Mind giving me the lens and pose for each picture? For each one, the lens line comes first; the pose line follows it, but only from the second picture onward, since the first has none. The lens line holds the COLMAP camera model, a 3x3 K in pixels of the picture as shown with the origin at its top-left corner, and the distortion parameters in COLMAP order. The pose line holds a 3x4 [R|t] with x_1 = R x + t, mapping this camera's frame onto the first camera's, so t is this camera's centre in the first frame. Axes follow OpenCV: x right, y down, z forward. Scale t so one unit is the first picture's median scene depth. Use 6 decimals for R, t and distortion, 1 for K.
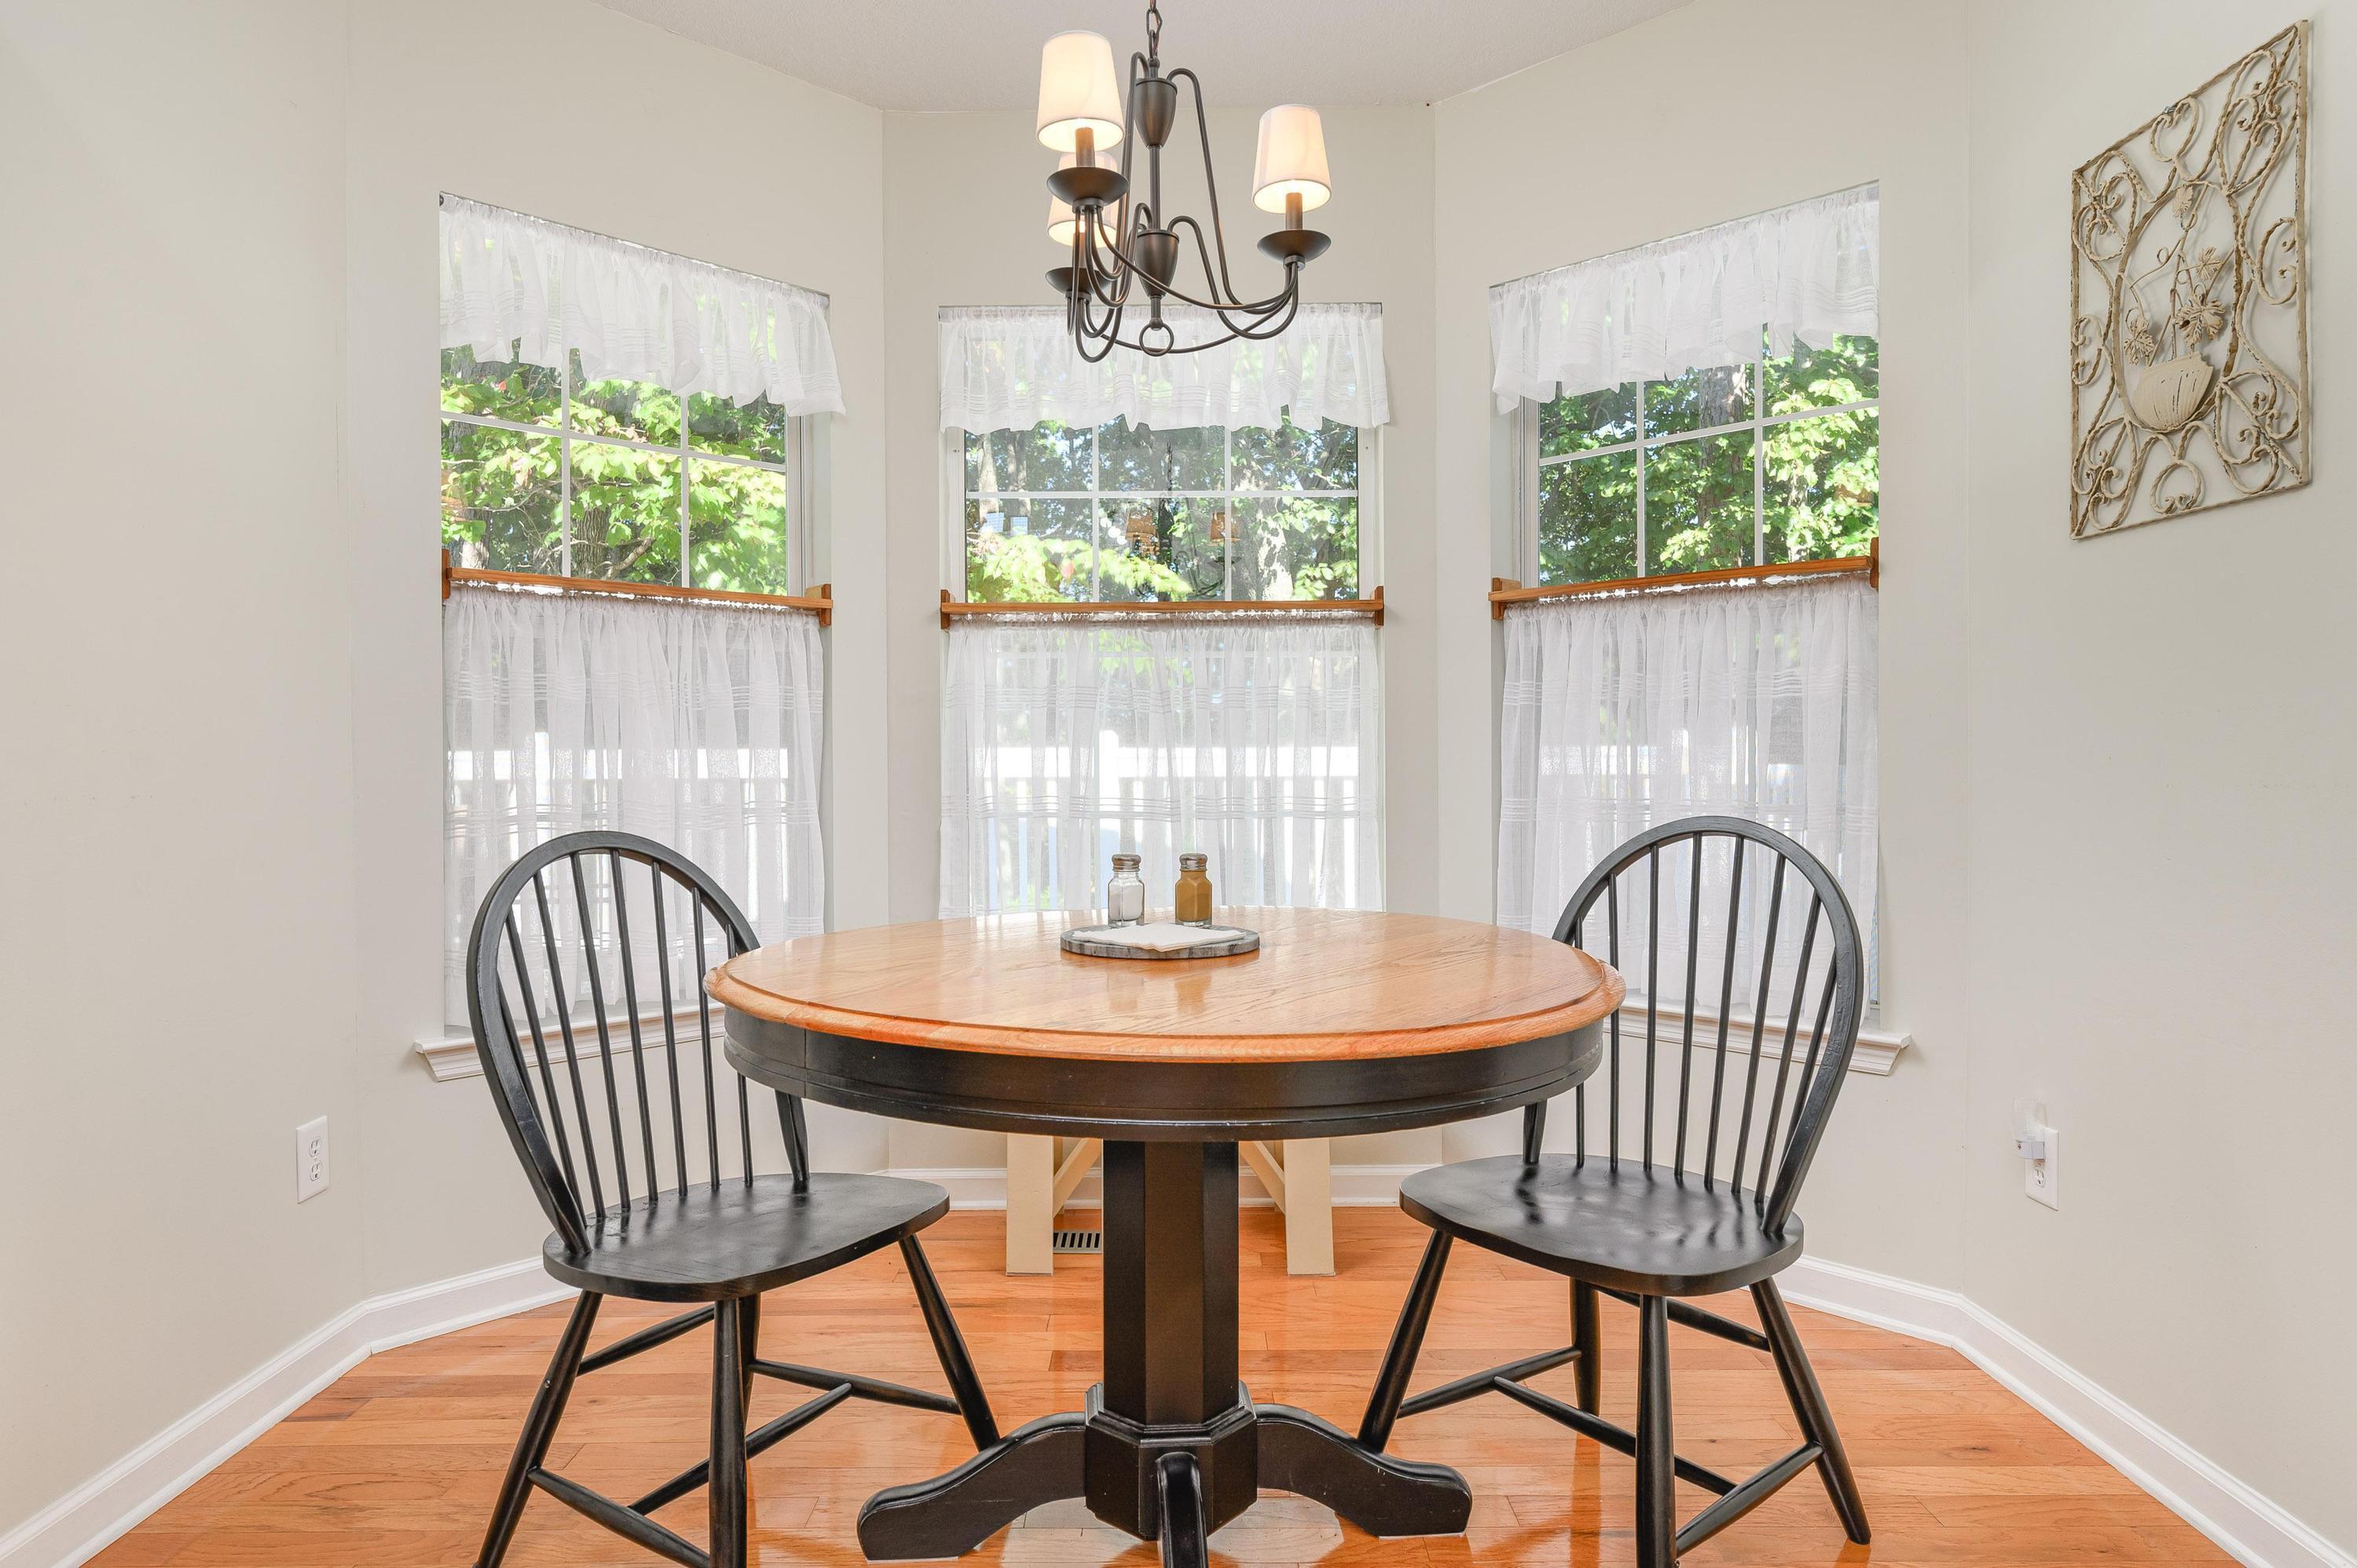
lens RADIAL K [[1382.1, 0, 1178.5], [0, 1382.1, 784.0], [0, 0, 1]] dist [0.018837, 0.001654]
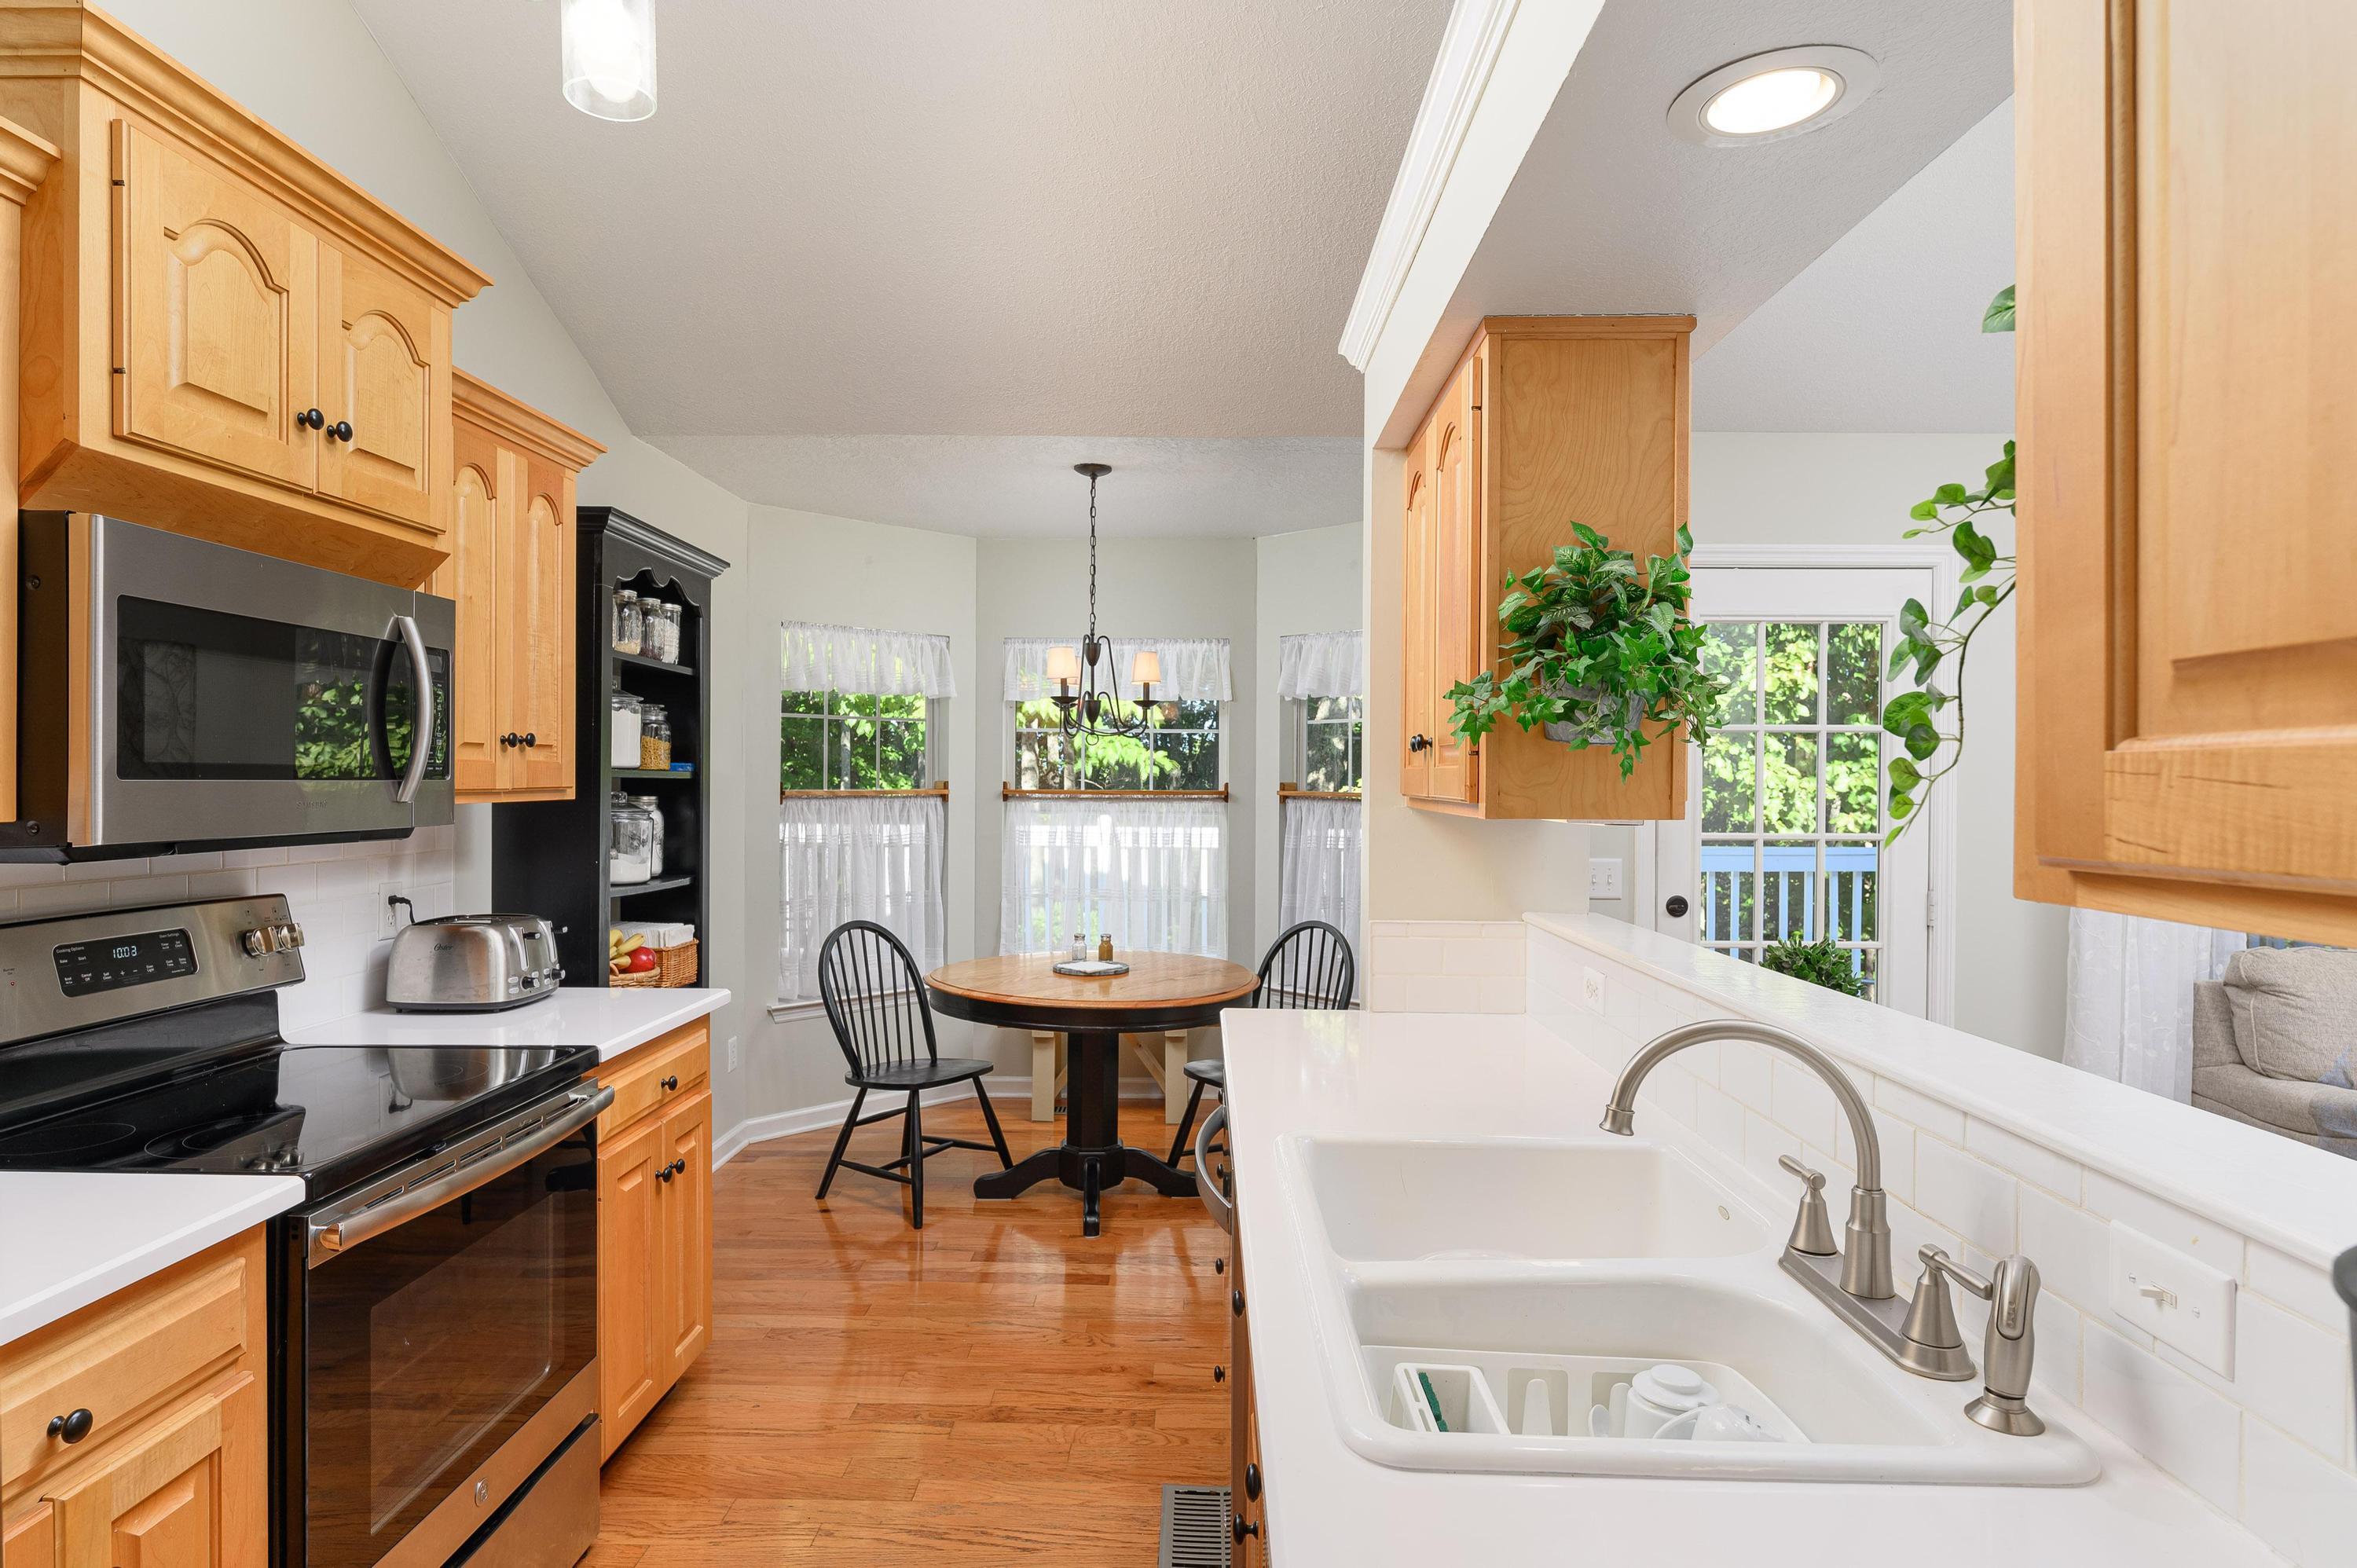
lens RADIAL K [[1278.4, 0, 1171.7], [0, 1278.4, 786.2], [0, 0, 1]] dist [-0.001891, -0.000413]
pose [[0.999674, 0.013735, -0.021546, 0.166082], [-0.013979, 0.999839, -0.011226, -0.182671], [0.021388, 0.011524, 0.999705, -1.260570]]
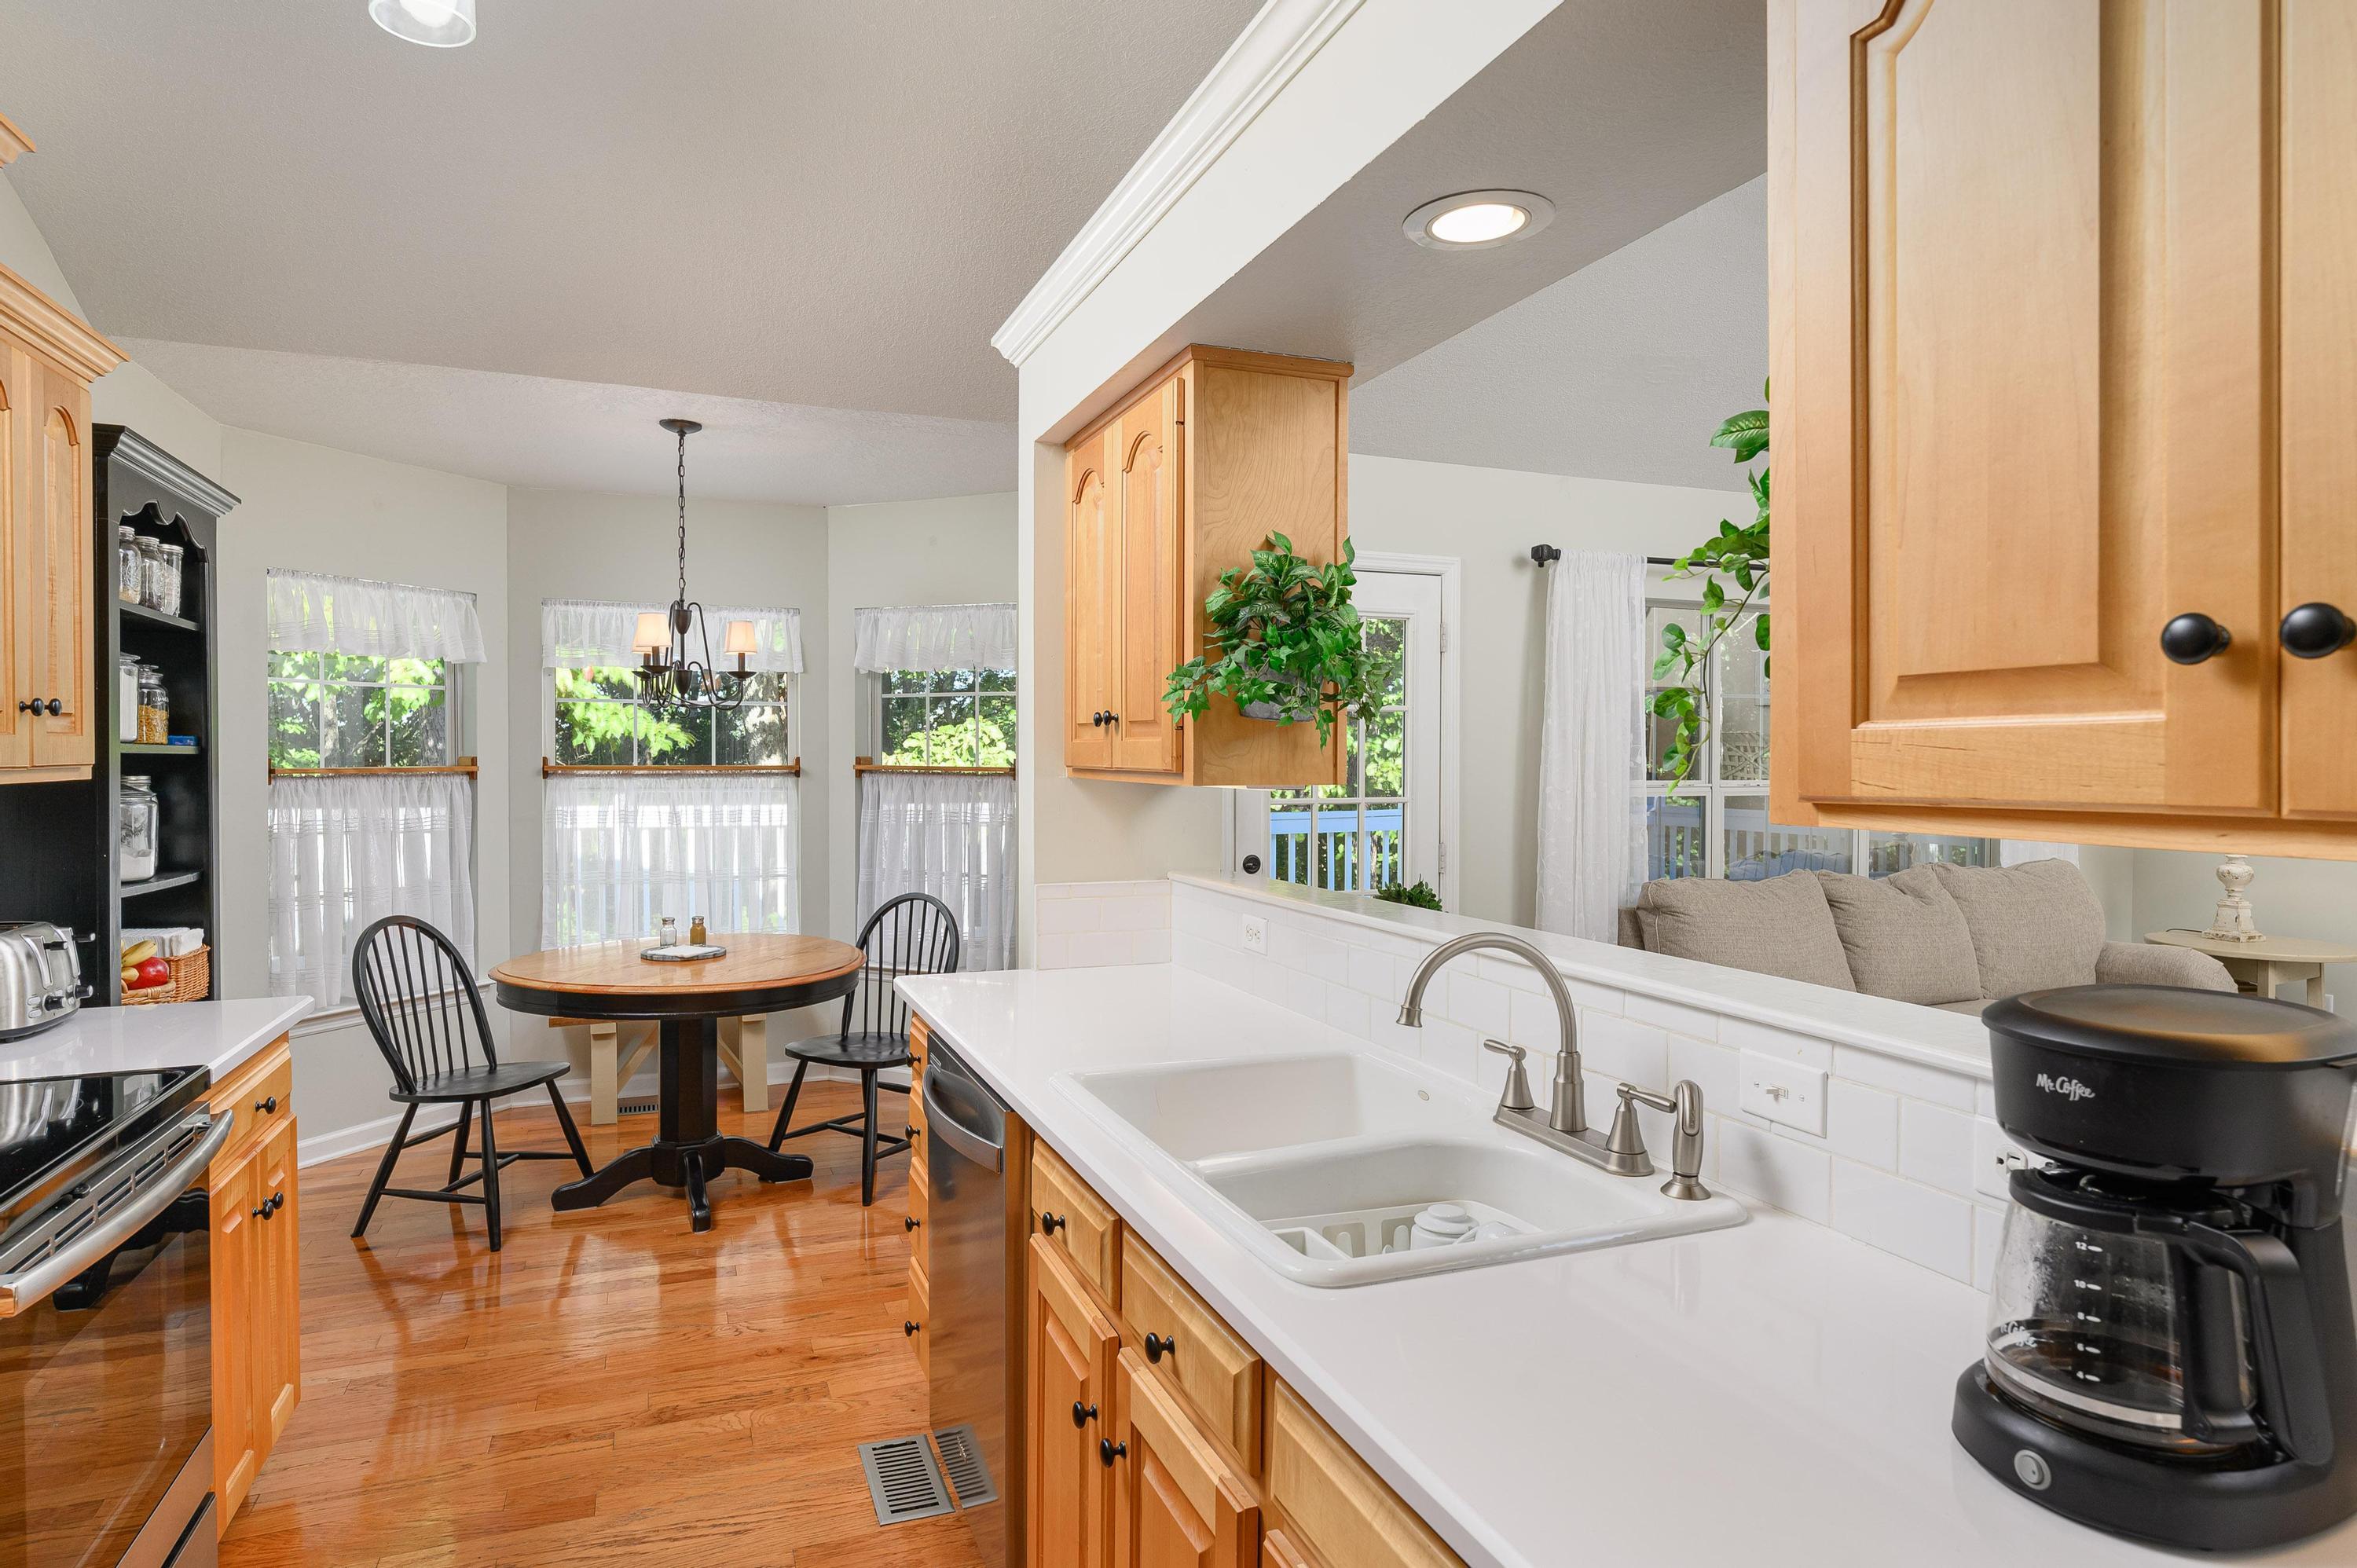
lens RADIAL K [[1300.3, 0, 1173.2], [0, 1300.3, 774.1], [0, 0, 1]] dist [-0.003063, -0.000488]
pose [[0.930061, 0.004316, 0.367379, -0.048645], [-0.002790, 0.999985, -0.004685, -0.176883], [-0.367394, 0.003333, 0.930059, -1.325572]]
